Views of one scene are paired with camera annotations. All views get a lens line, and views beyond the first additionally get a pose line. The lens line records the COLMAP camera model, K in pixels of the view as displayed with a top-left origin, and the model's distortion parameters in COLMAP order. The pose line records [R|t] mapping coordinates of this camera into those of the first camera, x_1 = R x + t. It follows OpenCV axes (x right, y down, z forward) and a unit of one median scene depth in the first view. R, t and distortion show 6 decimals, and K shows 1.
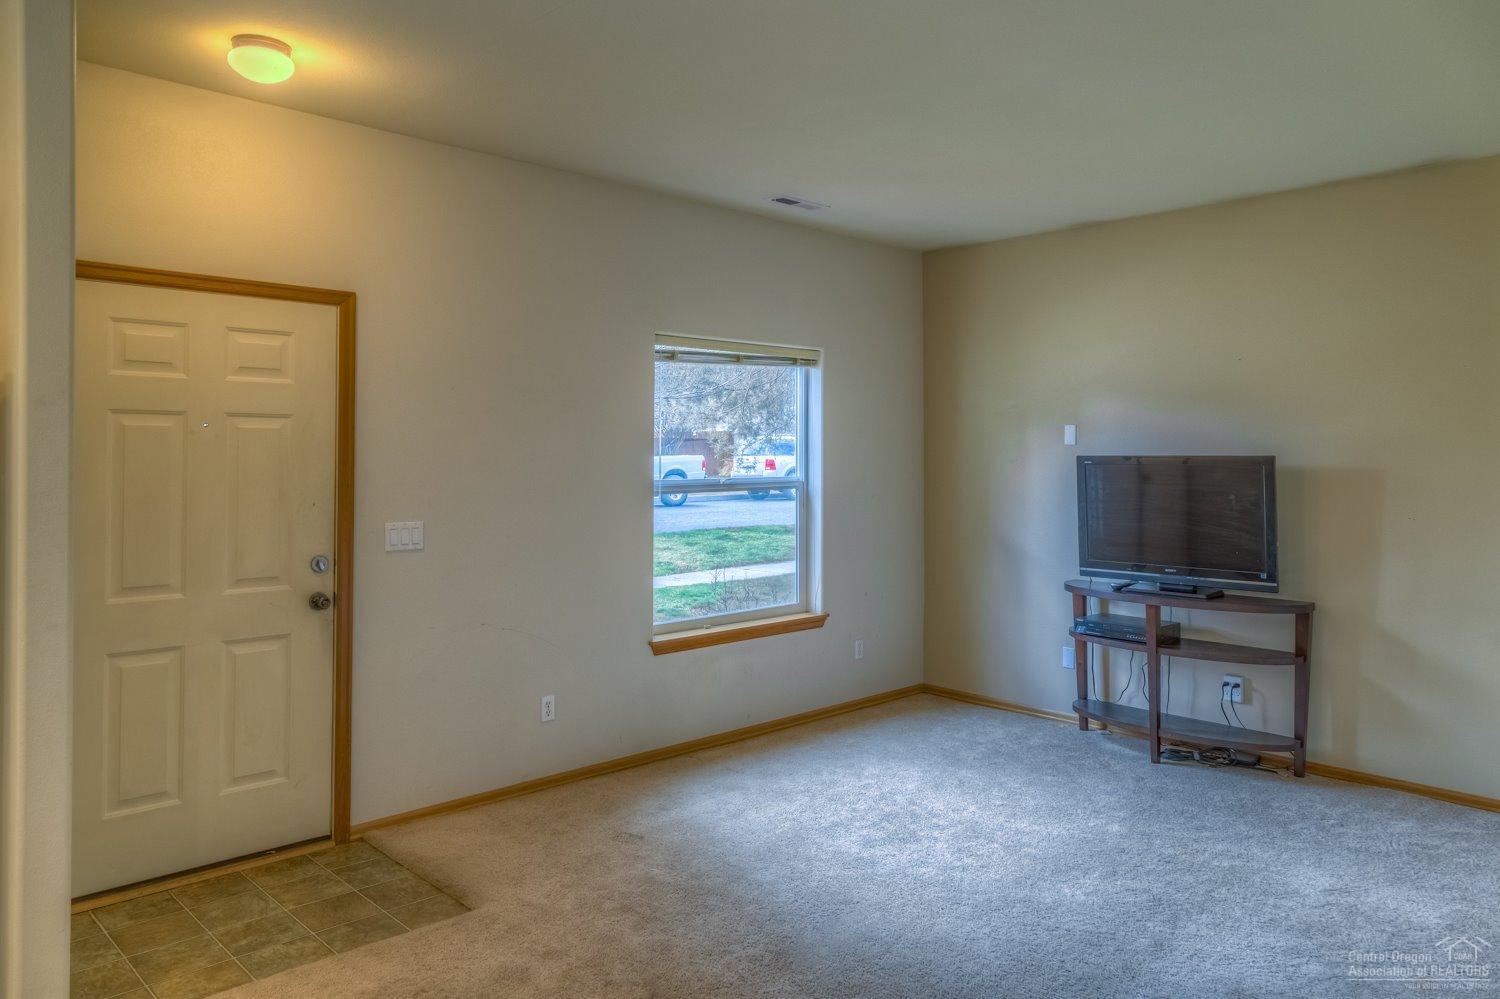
lens RADIAL K [[1038.0, 0, 745.0], [0, 1038.0, 449.9], [0, 0, 1]] dist [0.018153, 0.000957]
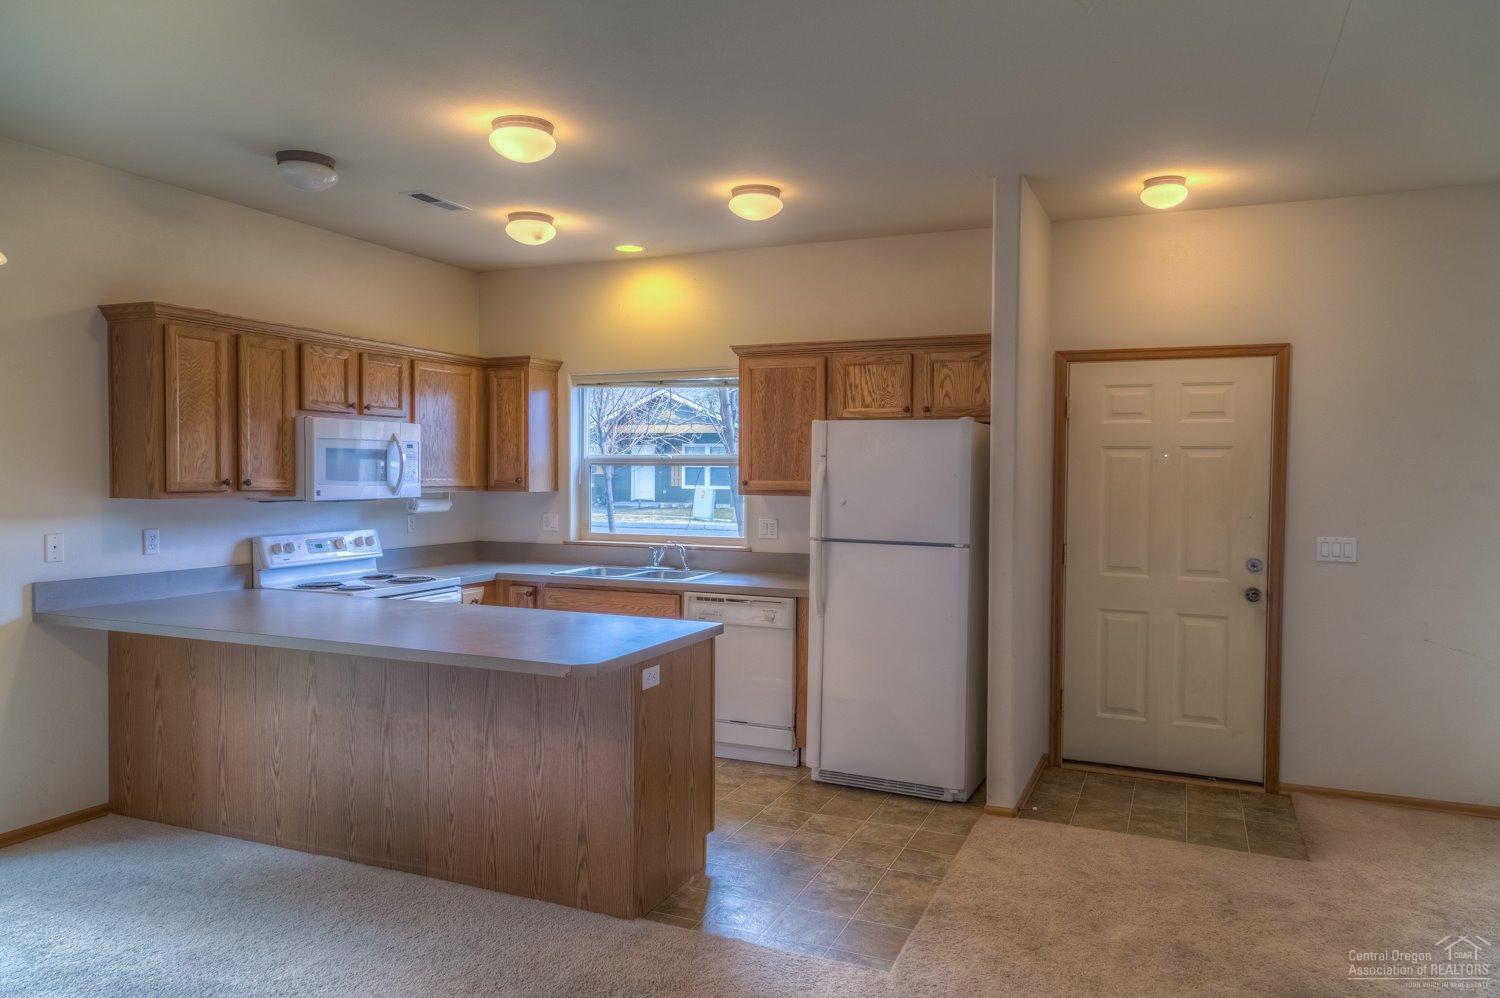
lens RADIAL K [[1038.0, 0, 759.2], [0, 1038.0, 497.7], [0, 0, 1]] dist [0.018153, 0.000957]
pose [[0.397104, 0.030693, -0.917260, 0.505511], [-0.000734, 0.999451, 0.033125, -0.012687], [0.917773, -0.012481, 0.396909, -0.041999]]
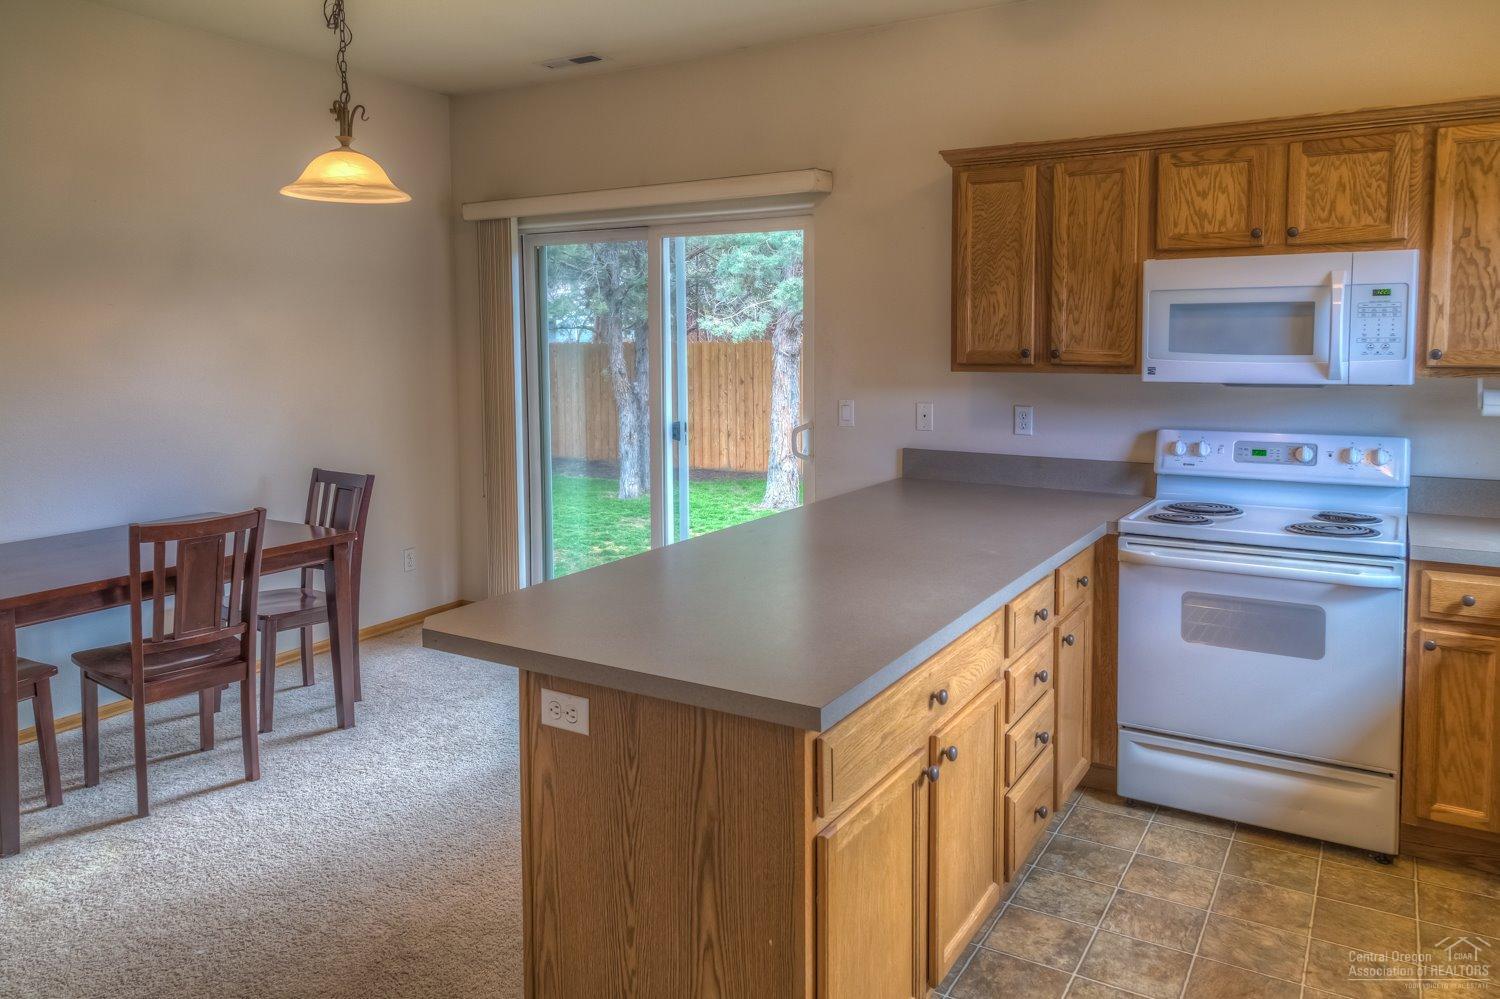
lens RADIAL K [[1038.0, 0, 731.6], [0, 1038.0, 393.8], [0, 0, 1]] dist [0.018153, 0.000957]
pose [[-0.970789, 0.020321, -0.239072, -0.329622], [0.009490, 0.998879, 0.046369, -0.000329], [0.239747, 0.042746, -0.969894, 0.732675]]
